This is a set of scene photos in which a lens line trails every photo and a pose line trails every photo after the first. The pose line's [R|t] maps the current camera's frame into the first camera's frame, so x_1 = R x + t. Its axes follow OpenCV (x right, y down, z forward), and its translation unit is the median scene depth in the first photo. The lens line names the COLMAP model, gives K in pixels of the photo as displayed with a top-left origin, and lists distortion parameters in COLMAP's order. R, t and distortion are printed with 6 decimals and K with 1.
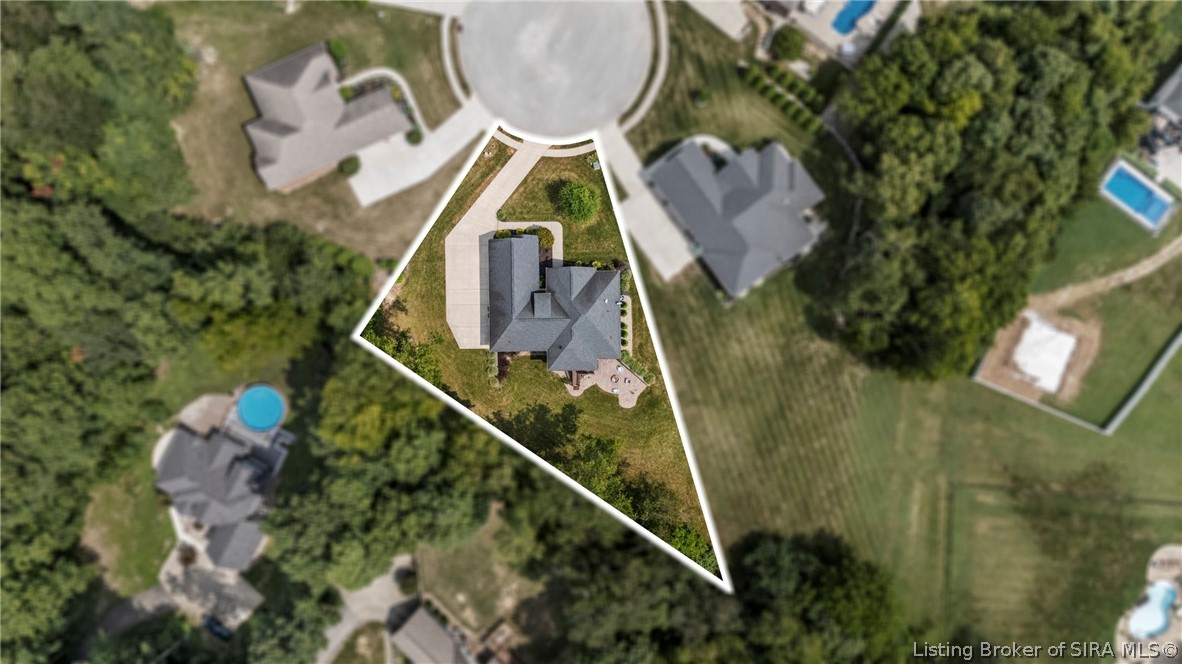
lens RADIAL K [[857.0, 0, 592.2], [0, 857.0, 336.2], [0, 0, 1]] dist [0.064735, -0.053662]
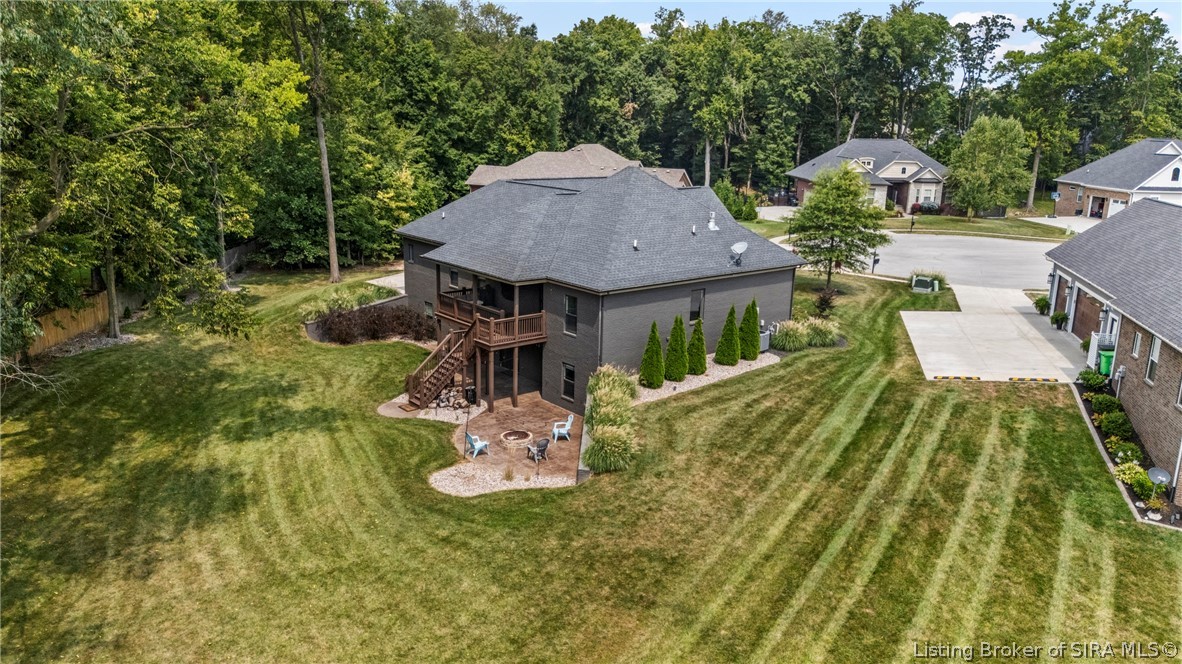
lens RADIAL K [[857.0, 0, 582.6], [0, 857.0, 334.5], [0, 0, 1]] dist [0.064735, -0.053662]
pose [[0.621290, 0.185678, -0.761264, 0.222935], [-0.783576, 0.143852, -0.604413, 0.181853], [-0.002717, 0.972024, 0.234867, 0.924160]]
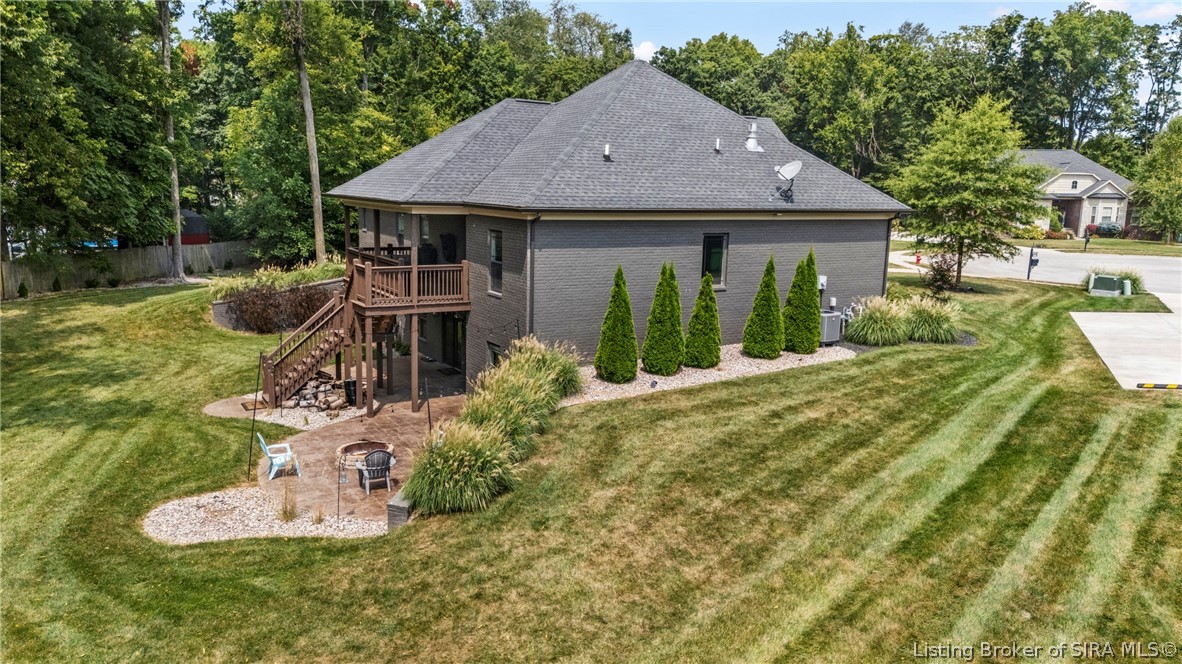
lens RADIAL K [[857.0, 0, 587.4], [0, 857.0, 338.2], [0, 0, 1]] dist [0.064735, -0.053662]
pose [[0.490846, 0.146397, -0.858859, 0.168344], [-0.871232, 0.076736, -0.484837, 0.087502], [-0.005073, 0.986245, 0.165211, 0.968372]]
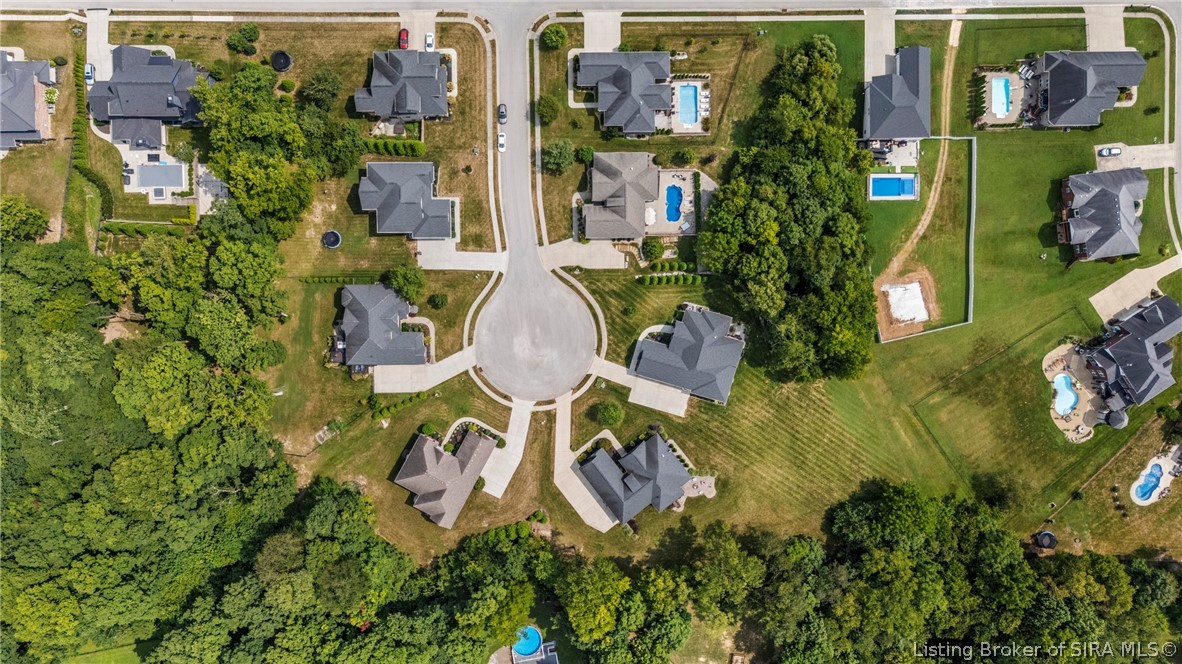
lens RADIAL K [[857.0, 0, 587.3], [0, 857.0, 332.7], [0, 0, 1]] dist [0.064735, -0.053662]
pose [[0.794333, -0.607298, -0.014948, 0.064137], [0.607482, 0.794109, 0.018863, -0.320466], [0.000415, -0.024064, 0.999710, -0.544592]]
